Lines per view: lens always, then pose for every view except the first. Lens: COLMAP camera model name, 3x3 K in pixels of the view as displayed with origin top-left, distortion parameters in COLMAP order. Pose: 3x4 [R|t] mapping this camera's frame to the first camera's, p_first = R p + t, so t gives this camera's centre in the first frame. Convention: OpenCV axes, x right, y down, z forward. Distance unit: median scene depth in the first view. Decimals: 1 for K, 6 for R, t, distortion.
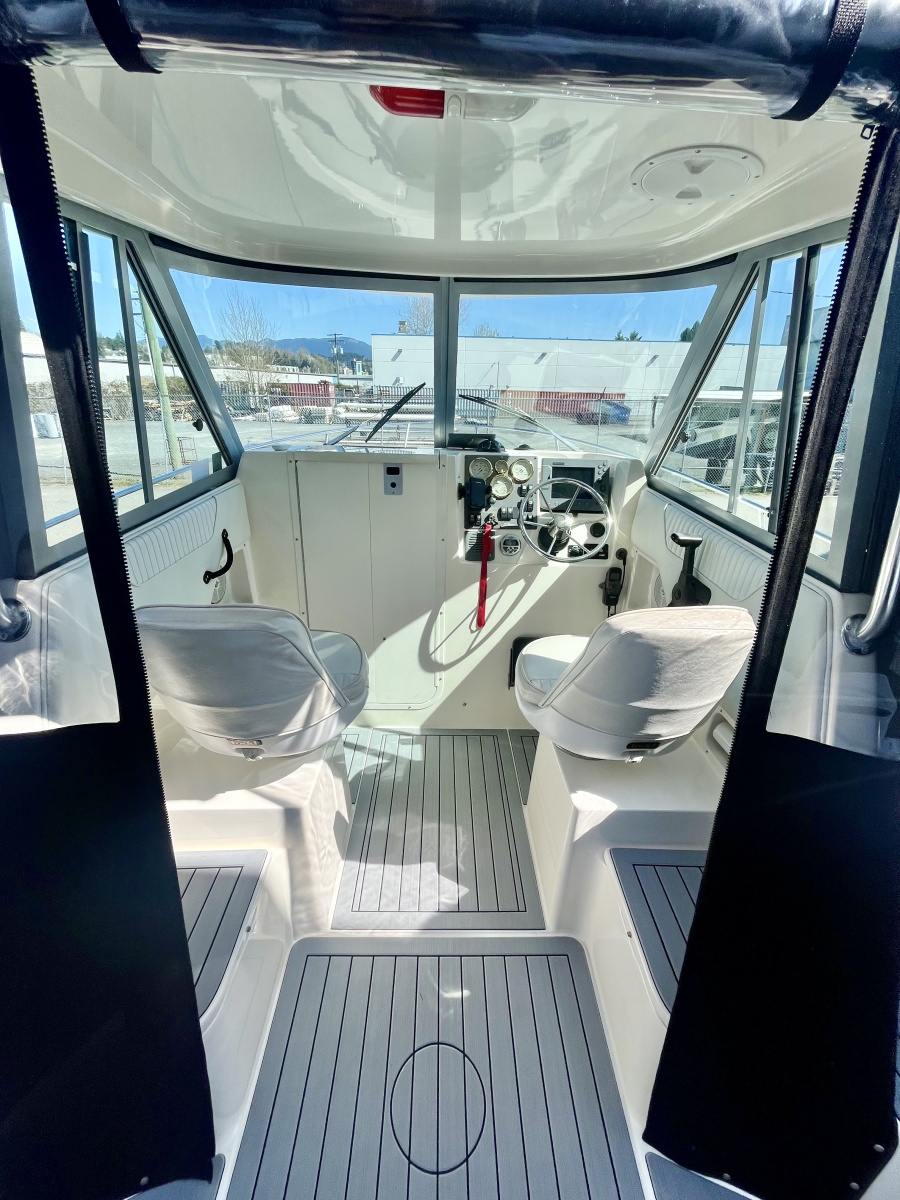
lens RADIAL K [[482.1, 0, 453.0], [0, 482.1, 595.7], [0, 0, 1]] dist [-0.003011, -0.000135]
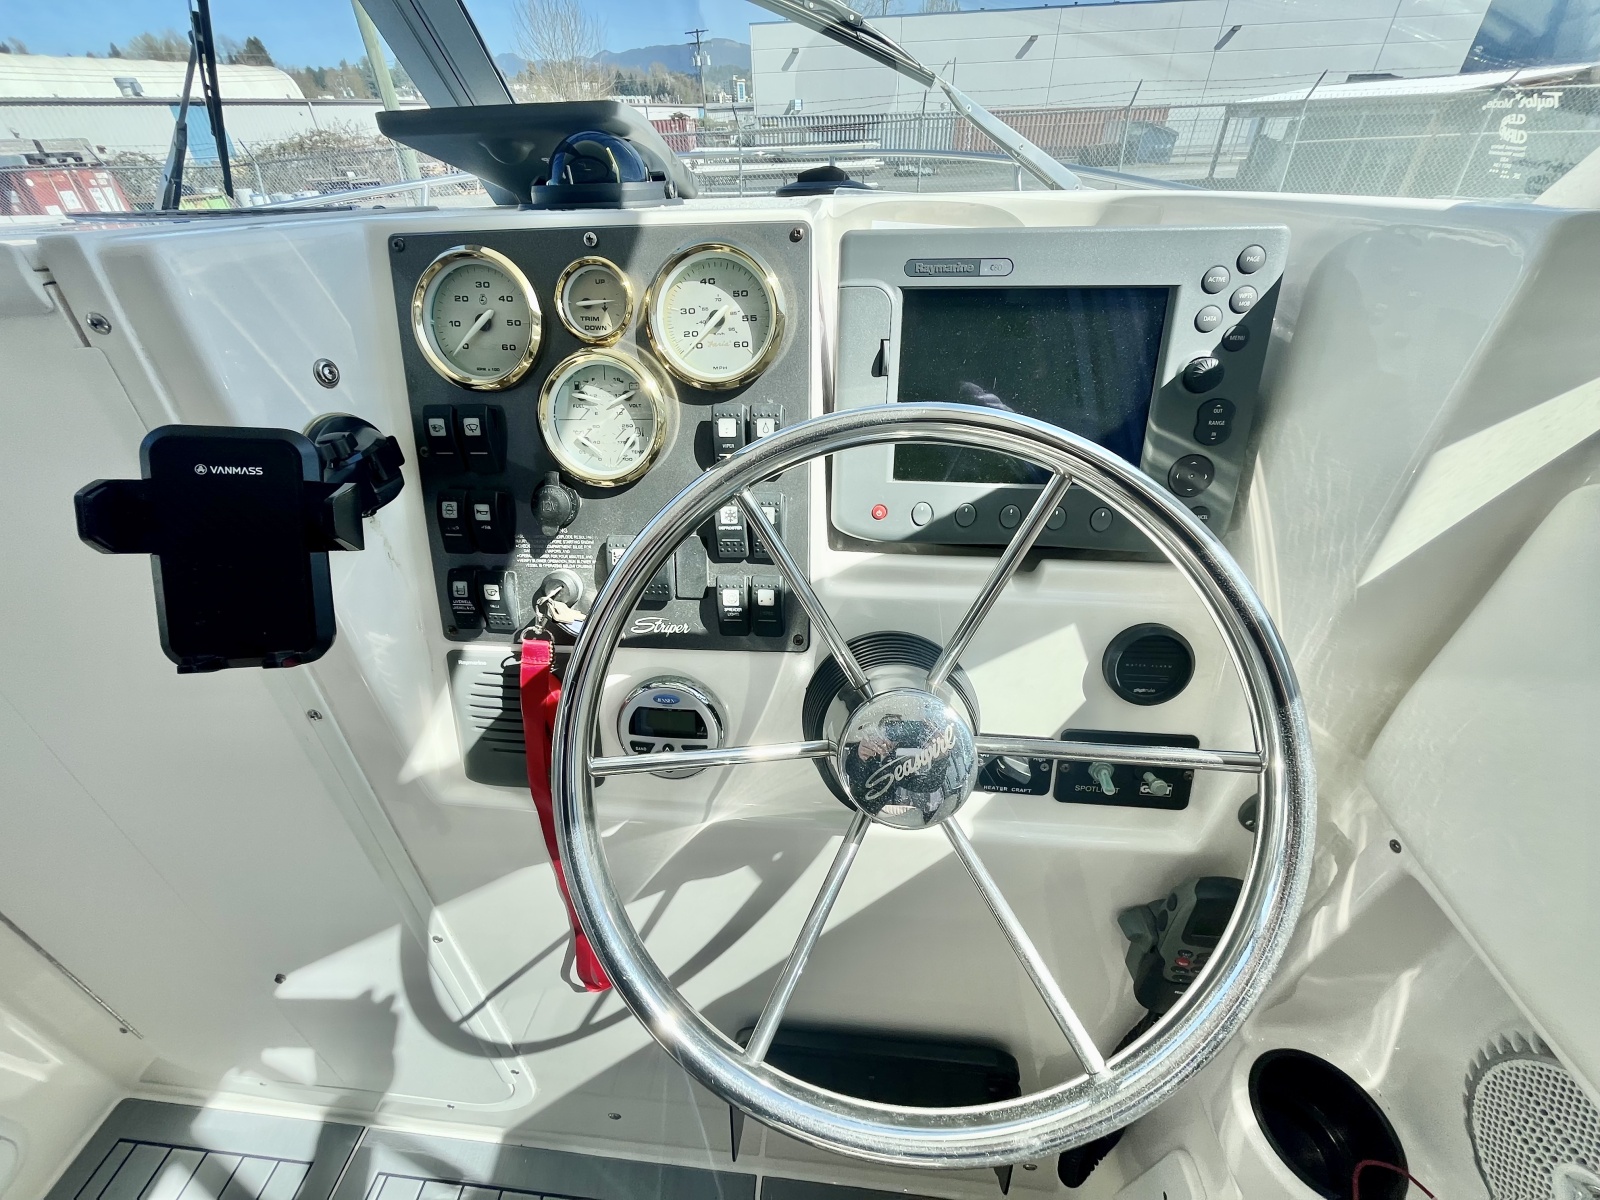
lens RADIAL K [[642.8, 0, 792.4], [0, 642.8, 598.4], [0, 0, 1]] dist [-0.003011, -0.000135]
pose [[0.991868, 0.025262, -0.124741, 0.198618], [0.004310, 0.972874, 0.231294, -0.215596], [0.127200, -0.229950, 0.964854, 0.759836]]
